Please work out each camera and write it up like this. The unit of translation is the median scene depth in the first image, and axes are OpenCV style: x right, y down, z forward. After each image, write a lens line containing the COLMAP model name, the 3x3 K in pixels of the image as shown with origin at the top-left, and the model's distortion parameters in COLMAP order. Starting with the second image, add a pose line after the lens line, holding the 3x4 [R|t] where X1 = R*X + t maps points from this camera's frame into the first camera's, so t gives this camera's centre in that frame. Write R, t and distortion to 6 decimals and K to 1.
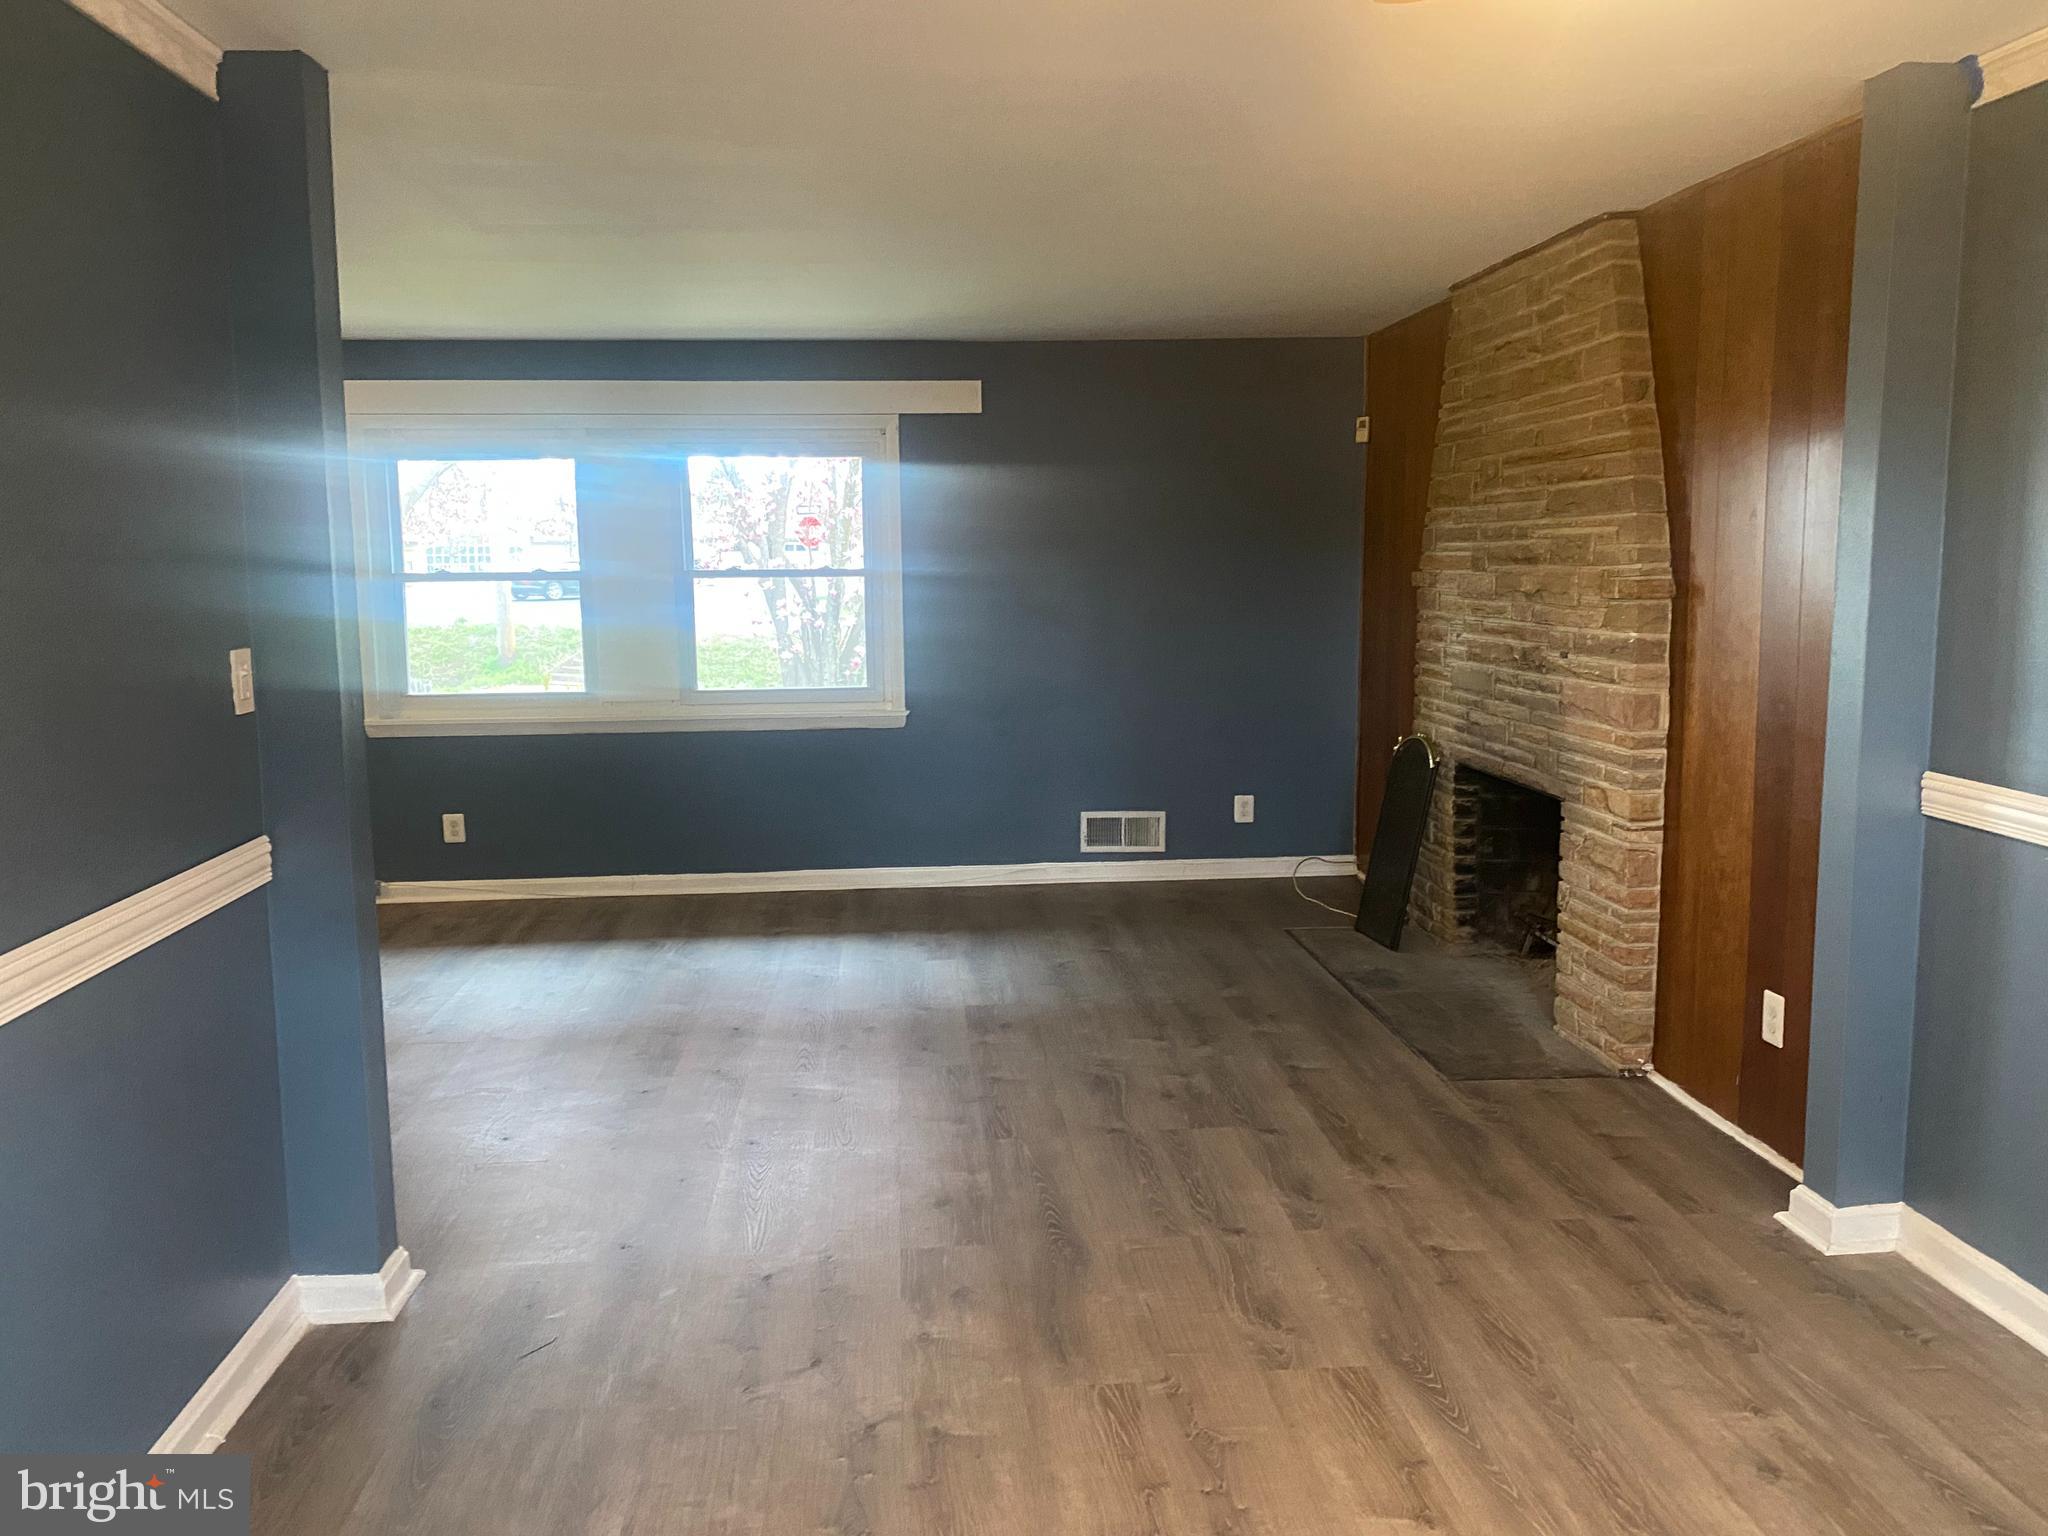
lens RADIAL K [[1557.5, 0, 1013.9], [0, 1557.5, 768.0], [0, 0, 1]] dist [0.043866, -0.006834]
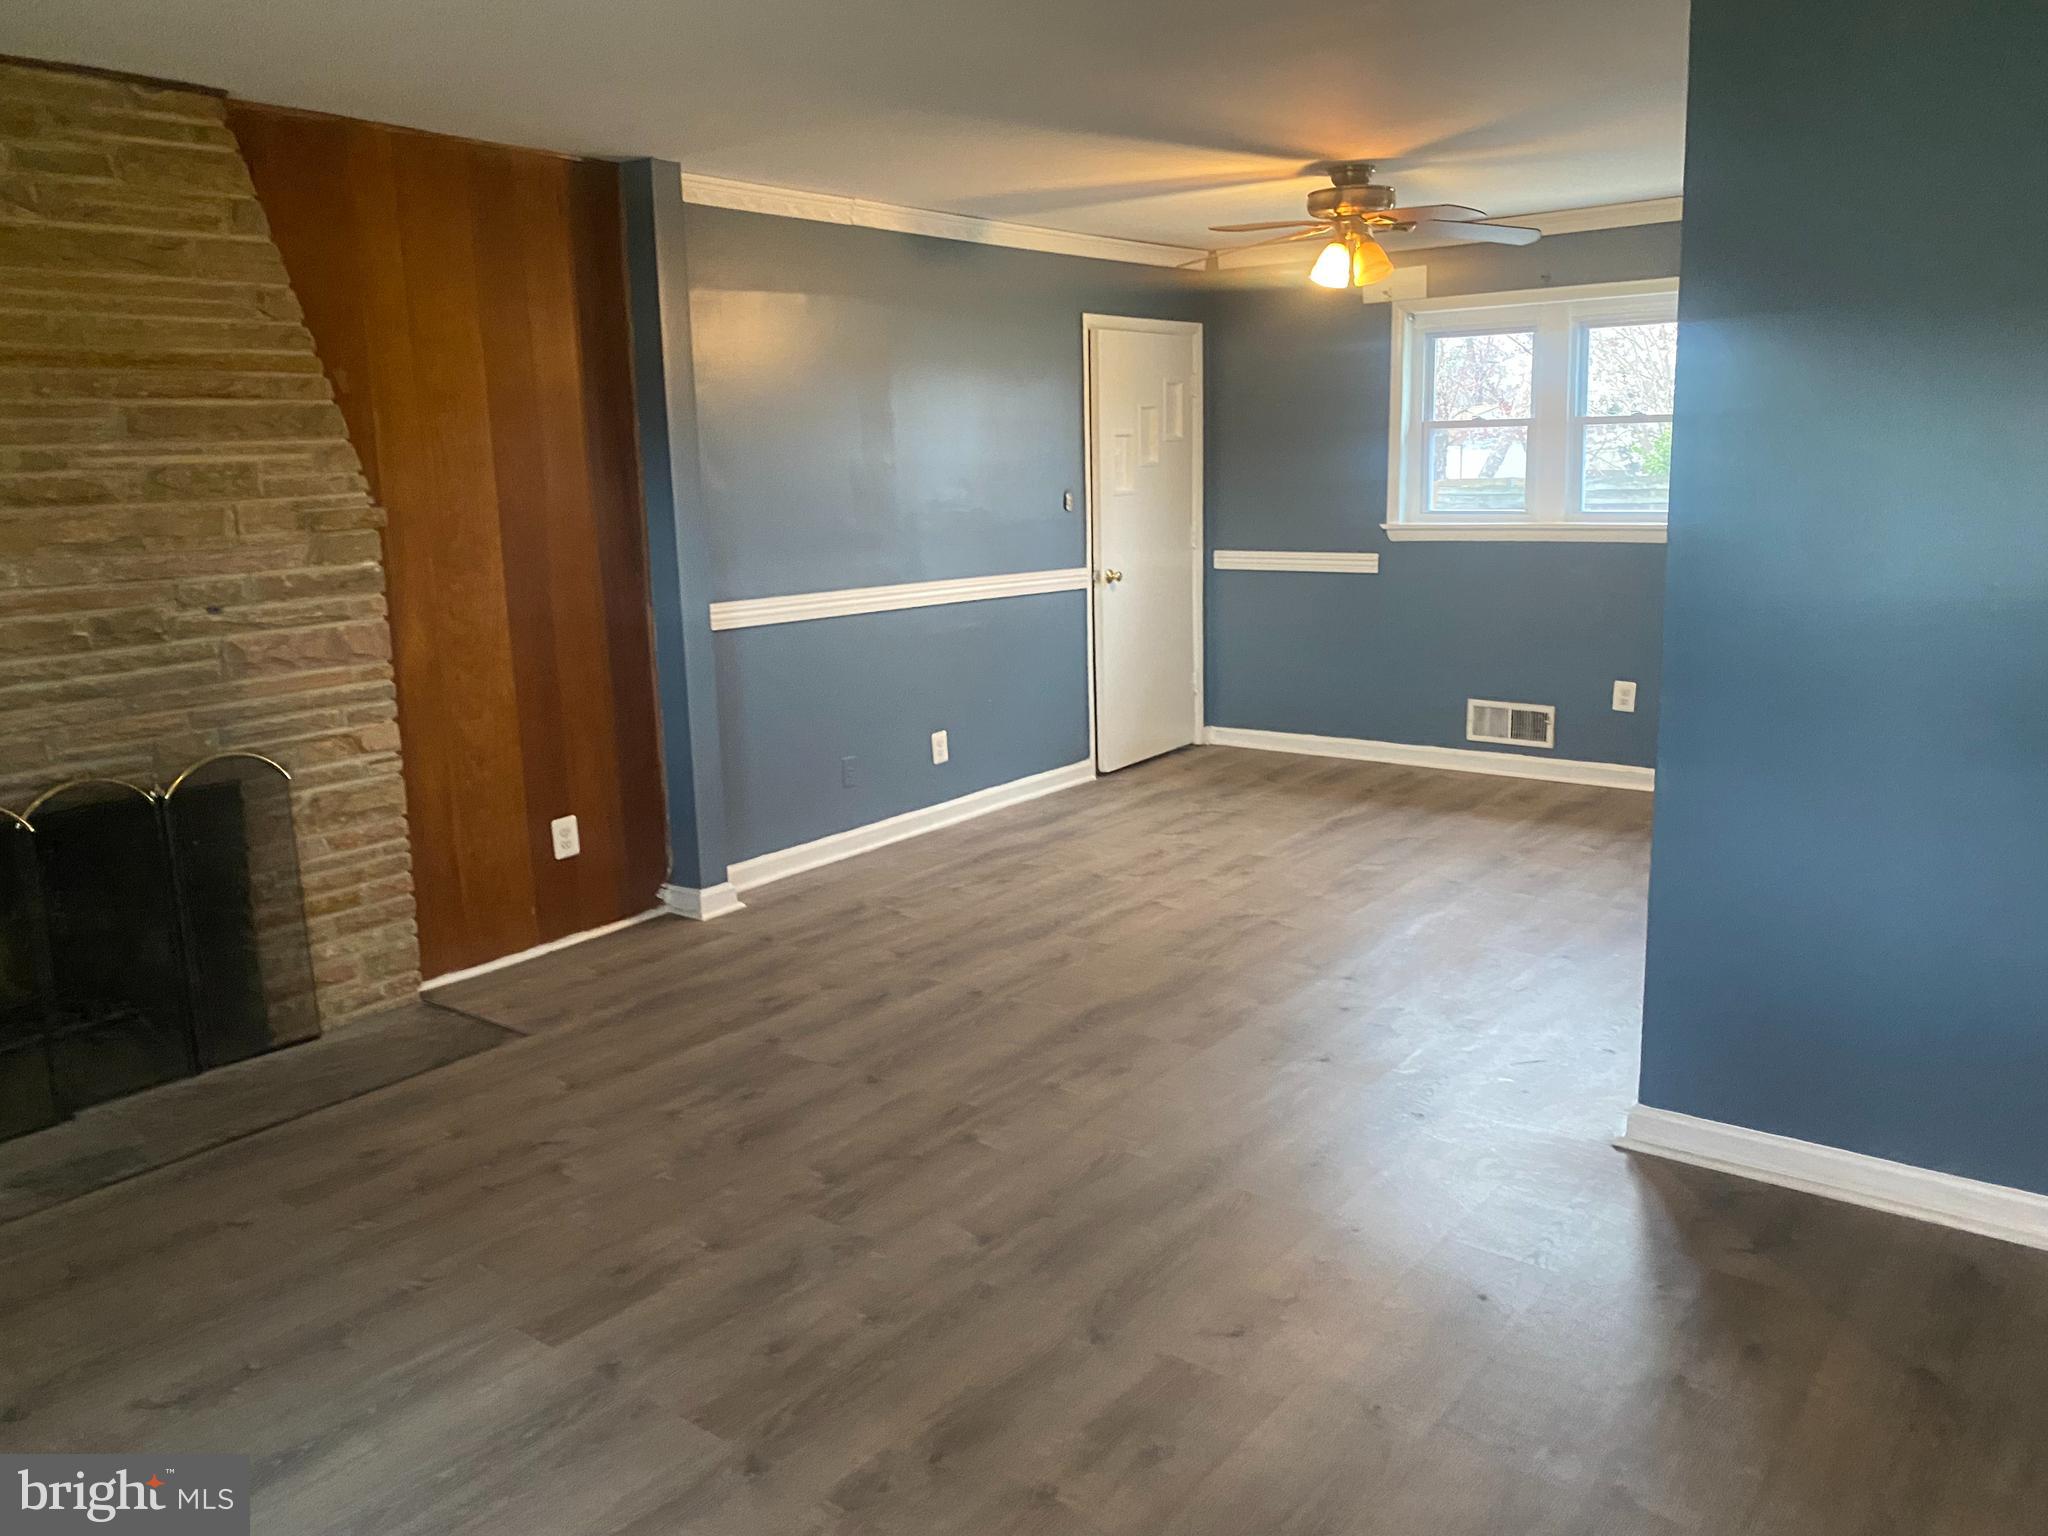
lens RADIAL K [[1559.4, 0, 1020.0], [0, 1559.4, 742.3], [0, 0, 1]] dist [0.005314, -0.009396]
pose [[-0.742900, -0.091138, 0.663170, -0.547761], [0.126022, 0.953933, 0.272270, -0.186542], [-0.657433, 0.285843, -0.697191, 1.394261]]
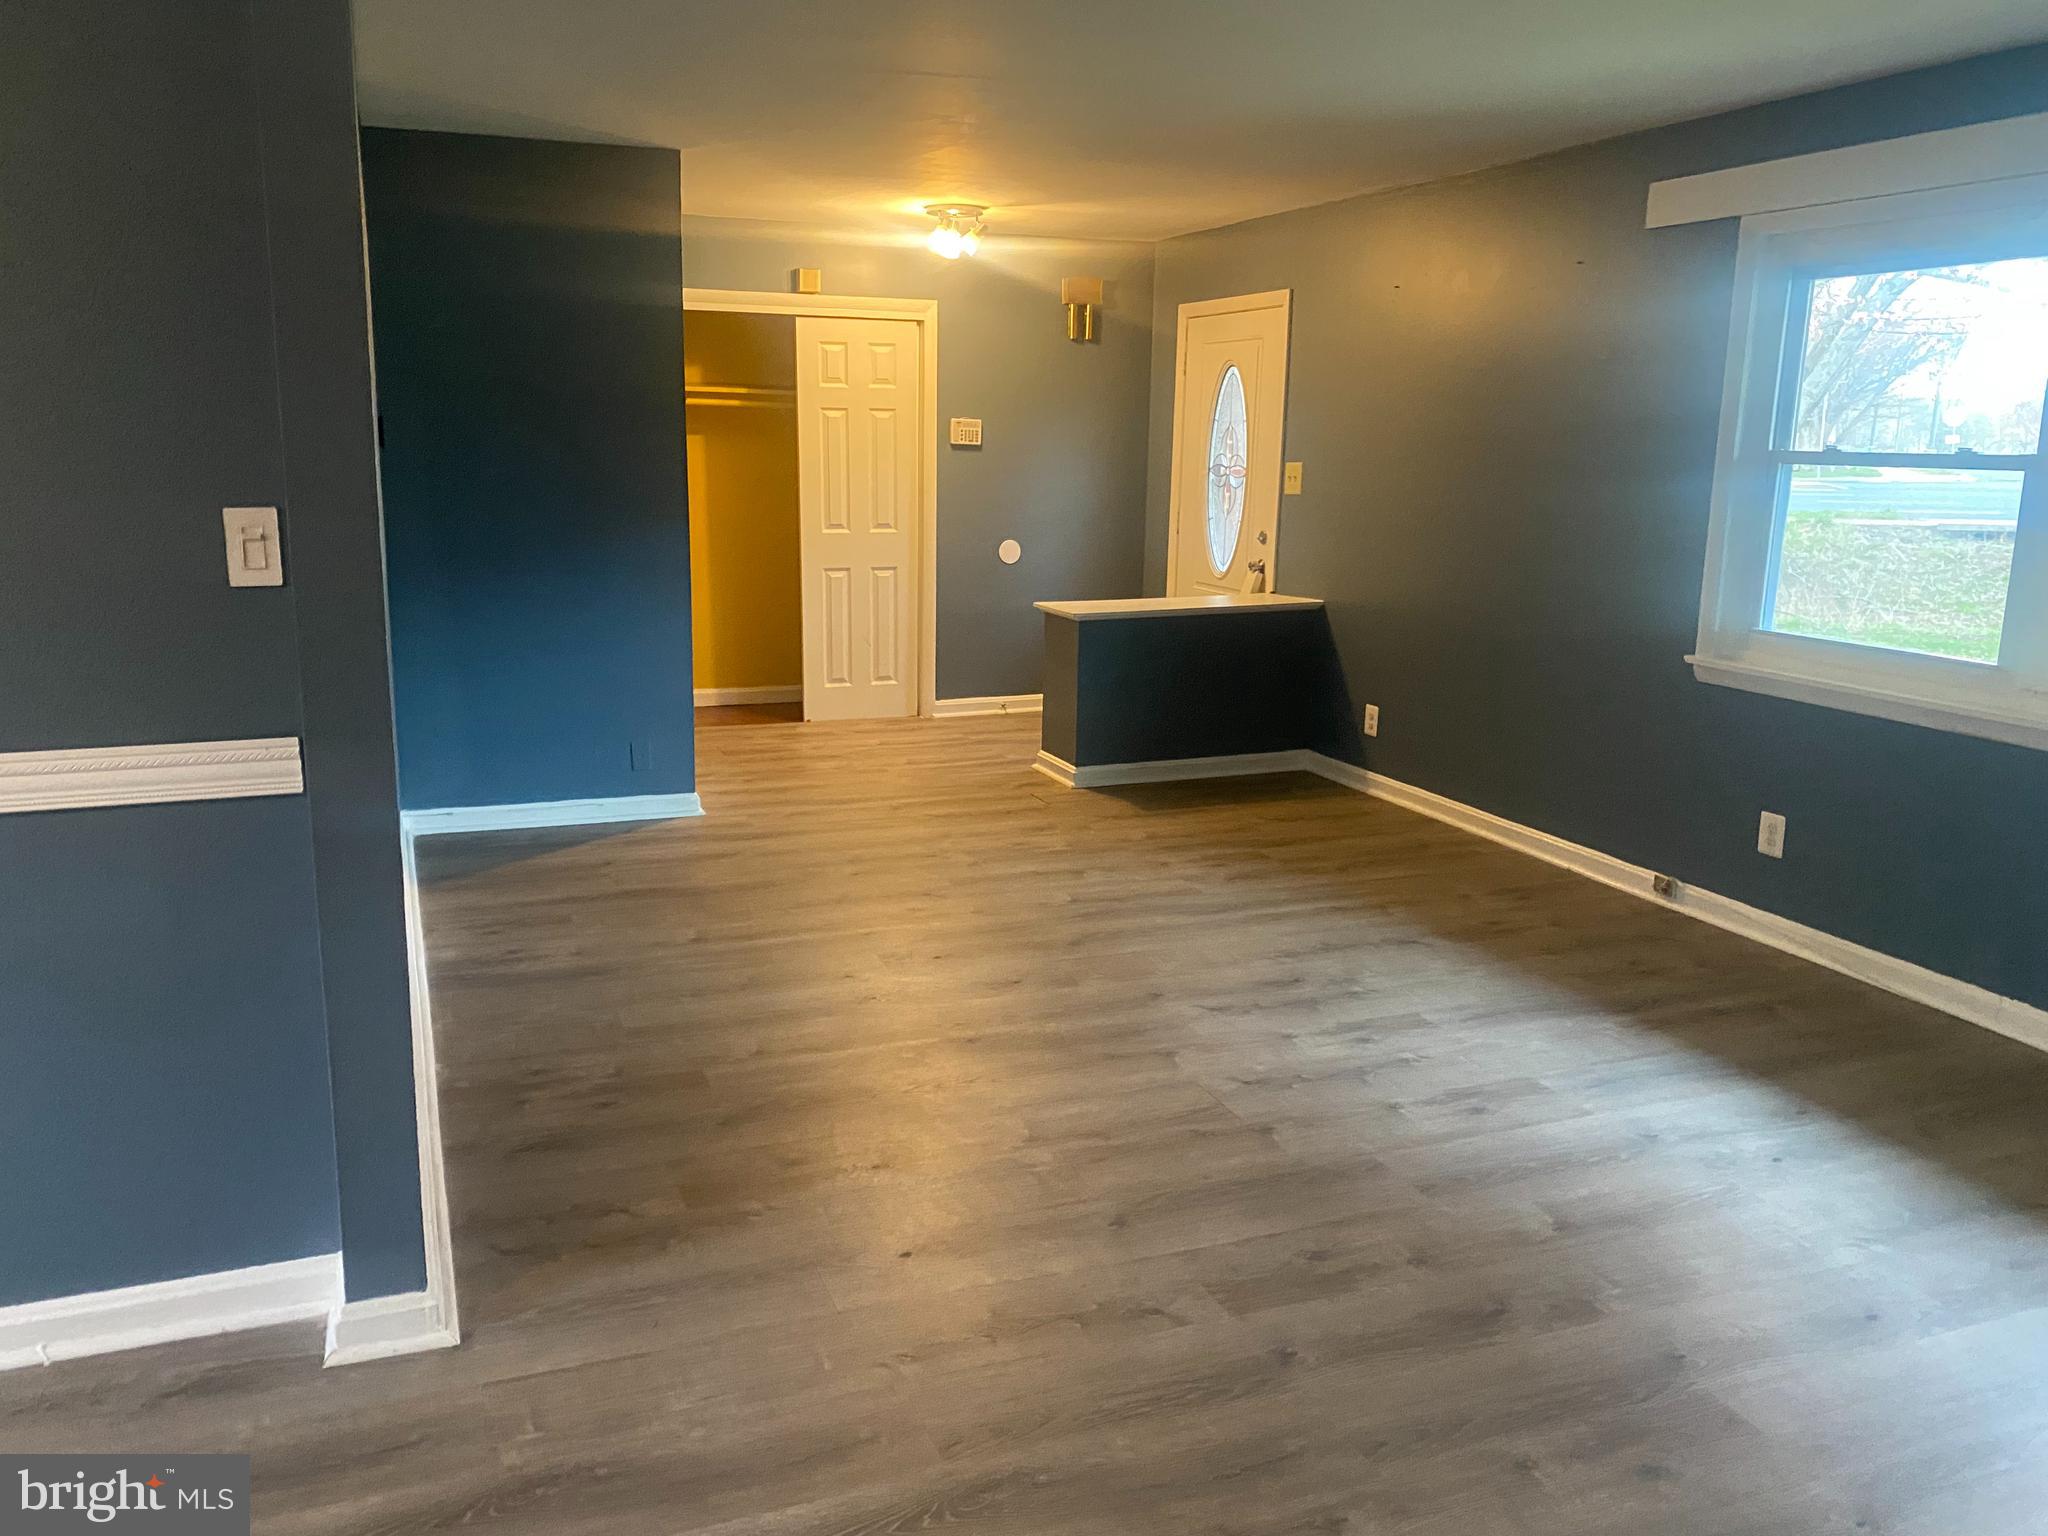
lens RADIAL K [[1552.7, 0, 1019.1], [0, 1552.7, 744.1], [0, 0, 1]] dist [0.099210, -0.169456]
pose [[0.301143, 0.204130, -0.931474, 0.258912], [-0.152485, 0.974558, 0.164273, -0.094513], [0.941308, 0.092566, 0.324608, 0.726197]]
